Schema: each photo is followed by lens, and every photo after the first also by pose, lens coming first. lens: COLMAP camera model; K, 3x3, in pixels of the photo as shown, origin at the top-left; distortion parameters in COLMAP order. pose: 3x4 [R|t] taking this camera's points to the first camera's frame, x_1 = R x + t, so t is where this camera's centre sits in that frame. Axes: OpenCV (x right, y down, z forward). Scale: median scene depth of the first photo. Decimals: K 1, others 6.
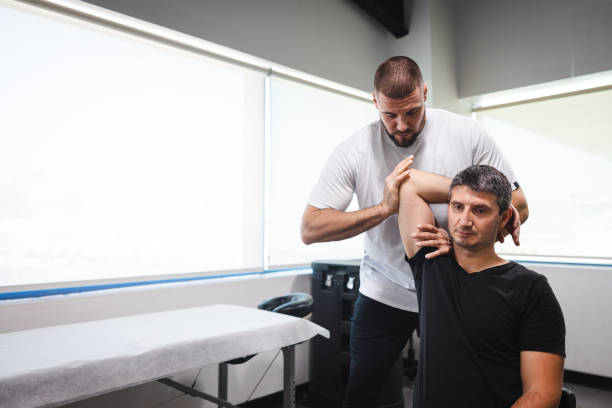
lens RADIAL K [[499.0, 0, 306.0], [0, 499.0, 204.0], [0, 0, 1]] dist [0.001438, 0.000709]
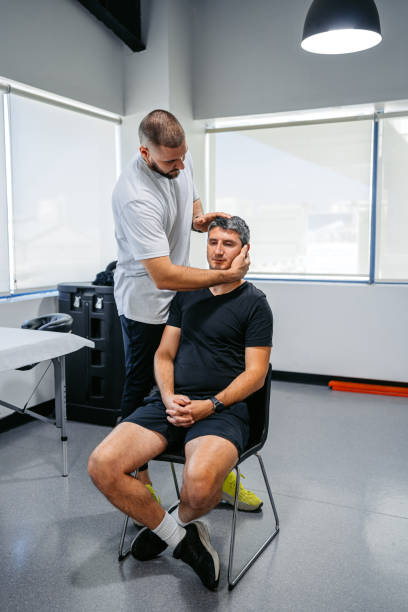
lens RADIAL K [[614.2, 0, 199.9], [0, 614.2, 308.8], [0, 0, 1]] dist [-0.005986, 0.013118]
pose [[0.948775, -0.039900, 0.313422, -0.170203], [-0.010961, 0.987240, 0.158860, -0.060385], [-0.315761, -0.154158, 0.936232, -0.442141]]
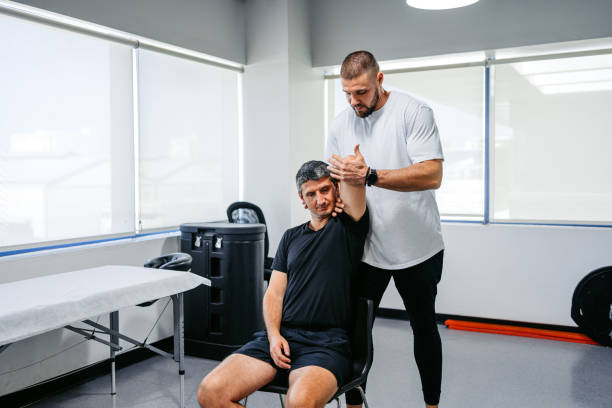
lens RADIAL K [[627.1, 0, 306.0], [0, 627.1, 204.0], [0, 0, 1]] dist [0.002260, 0.012296]
pose [[0.961110, -0.020213, 0.275425, -0.155933], [-0.005280, 0.995791, 0.091504, -0.086063], [-0.276115, -0.089399, 0.956958, -0.576868]]
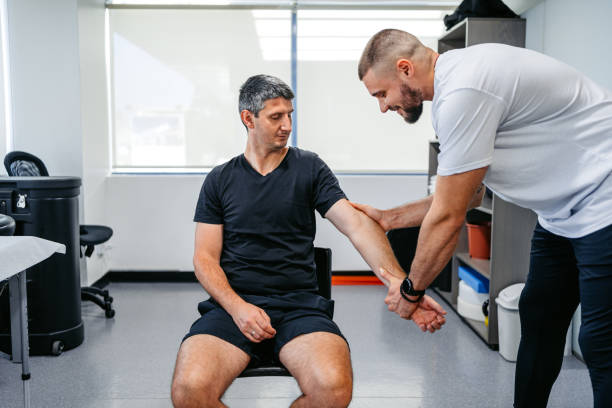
lens RADIAL K [[614.2, 0, 306.0], [0, 614.2, 204.0], [0, 0, 1]] dist [-0.005986, 0.013118]
pose [[0.698824, -0.068494, 0.712007, -0.447339], [-0.035703, 0.990824, 0.130357, 0.013254], [-0.714402, -0.116518, 0.689966, -0.095895]]
